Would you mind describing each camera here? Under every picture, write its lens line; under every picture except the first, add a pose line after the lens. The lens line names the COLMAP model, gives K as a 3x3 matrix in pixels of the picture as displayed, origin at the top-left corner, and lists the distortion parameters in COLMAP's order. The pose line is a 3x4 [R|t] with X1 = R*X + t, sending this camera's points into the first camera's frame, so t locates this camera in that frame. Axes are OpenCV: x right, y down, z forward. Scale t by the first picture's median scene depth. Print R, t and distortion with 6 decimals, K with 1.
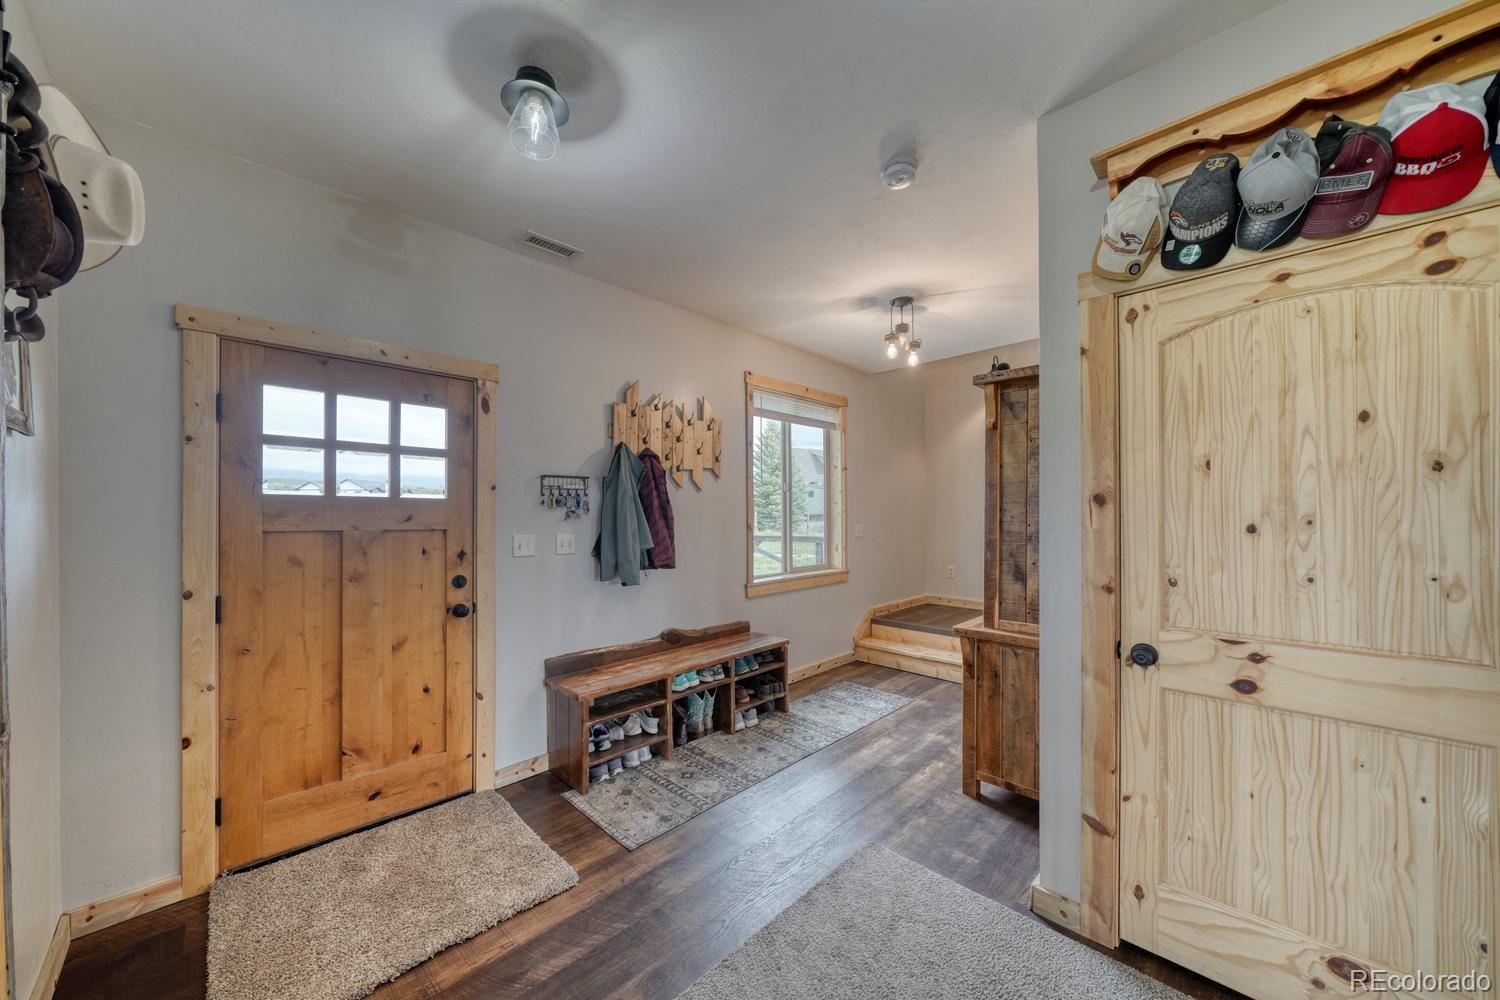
lens RADIAL K [[519.6, 0, 752.4], [0, 519.6, 514.5], [0, 0, 1]] dist [-0.007560, 0.000981]
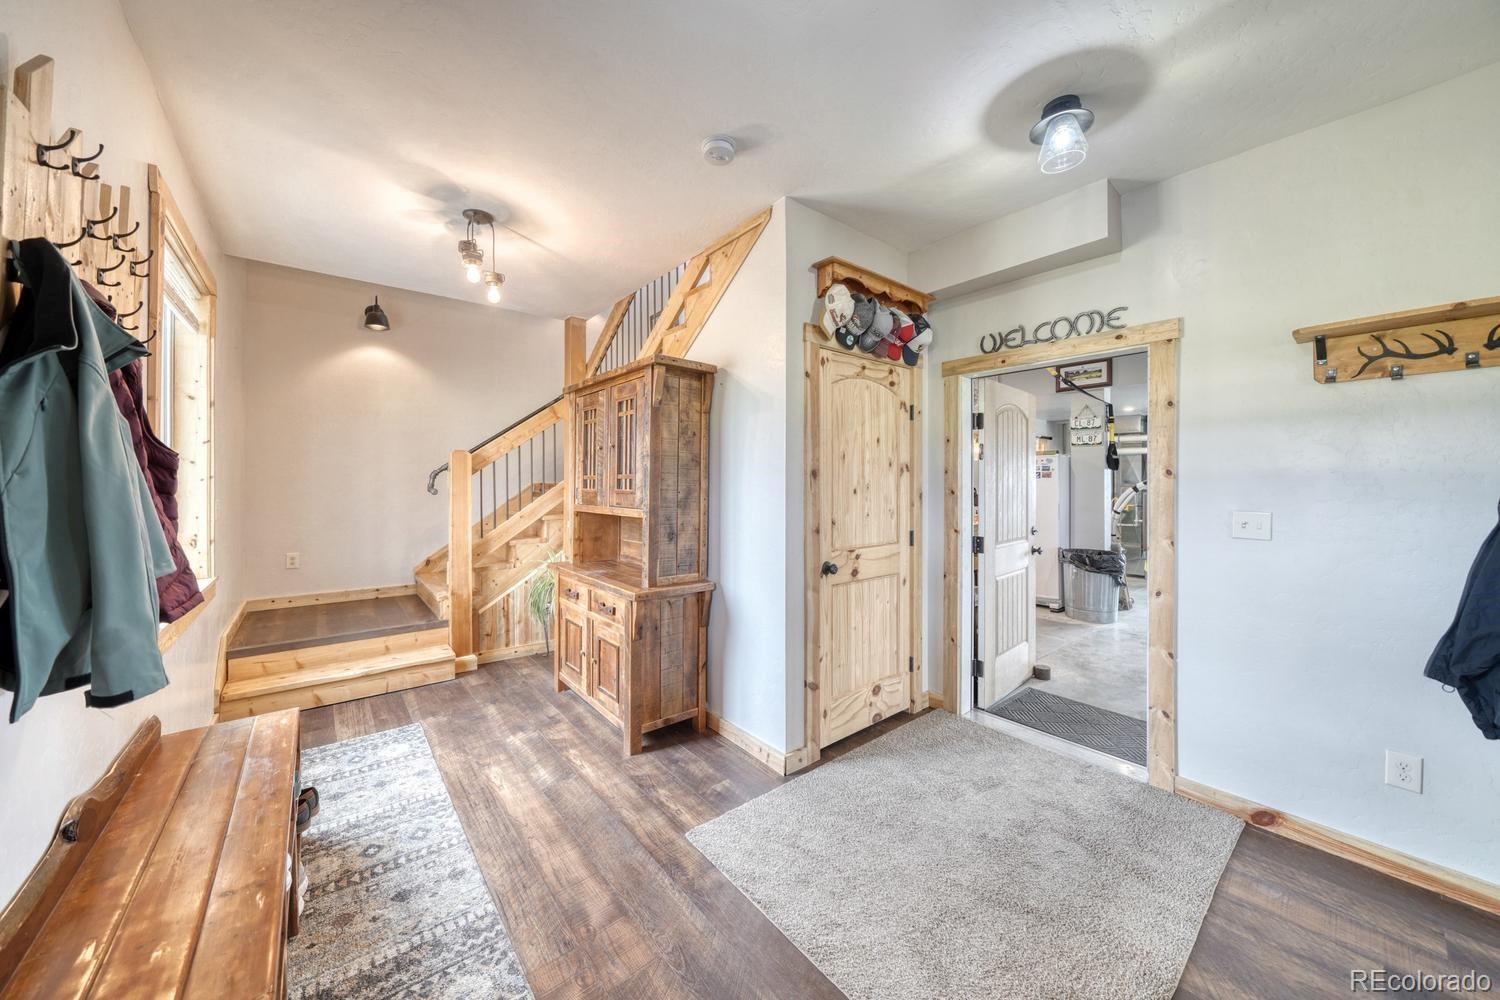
lens RADIAL K [[519.6, 0, 713.9], [0, 519.6, 480.6], [0, 0, 1]] dist [-0.007560, 0.000981]
pose [[0.149891, 0.008252, 0.988668, -0.625259], [-0.002871, 0.999965, -0.007911, 0.003128], [-0.988698, -0.001653, 0.149909, 0.733616]]
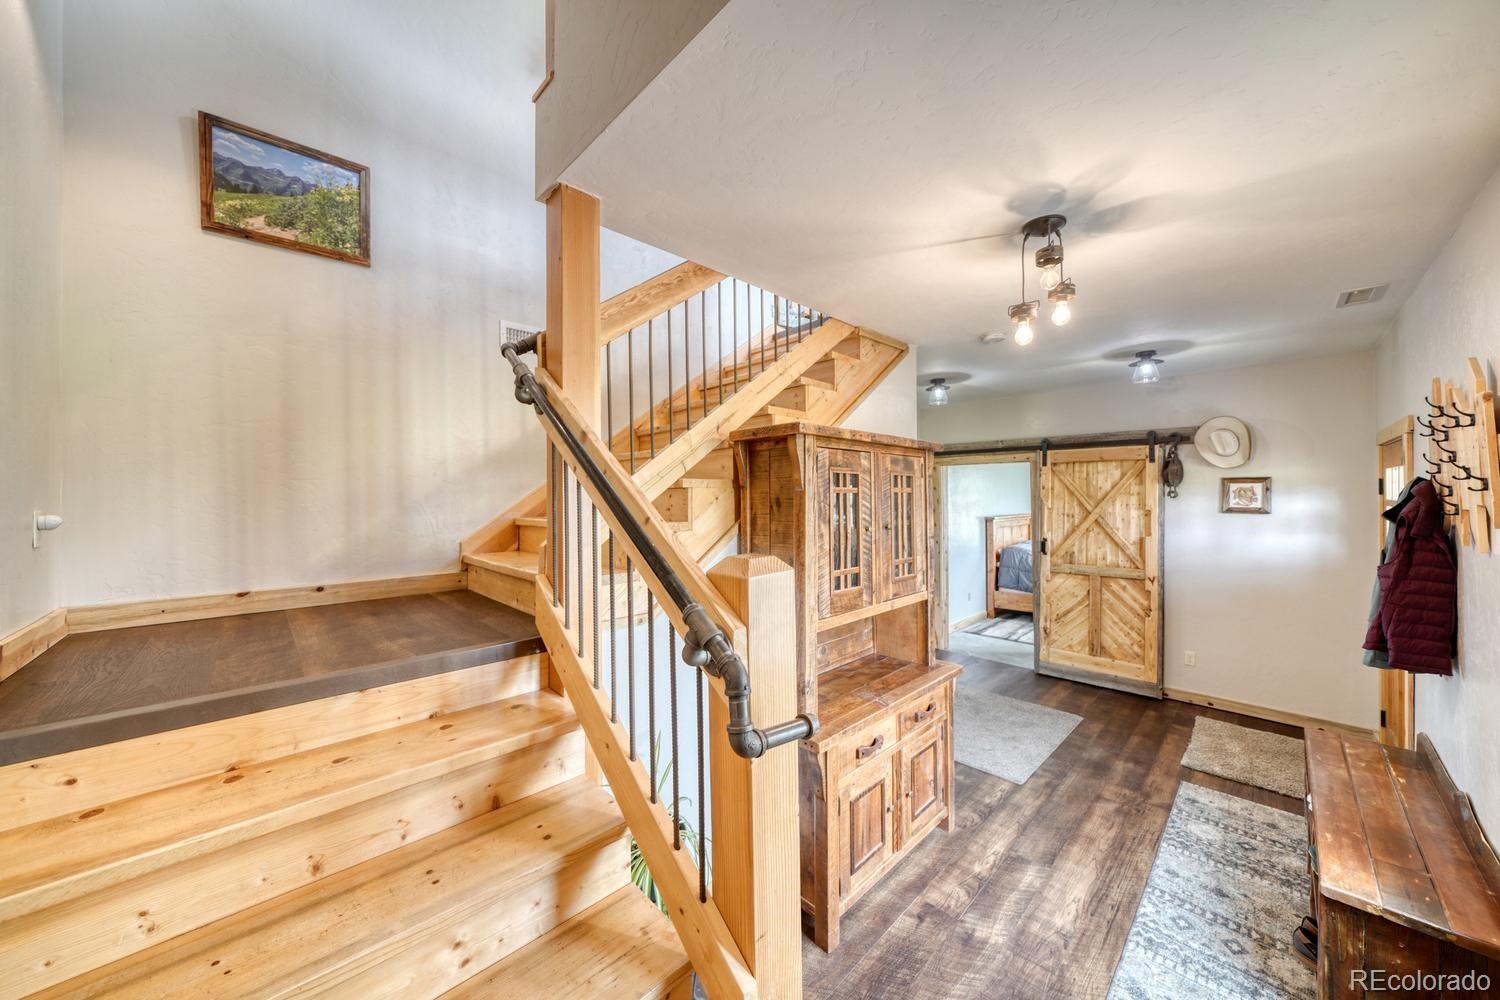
lens RADIAL K [[519.6, 0, 756.5], [0, 519.6, 497.2], [0, 0, 1]] dist [-0.007560, 0.000981]
pose [[-0.999762, 0.007445, 0.020497, 0.845303], [0.007377, 0.999967, -0.003407, -0.154473], [-0.020522, -0.003255, -0.999784, 2.230230]]
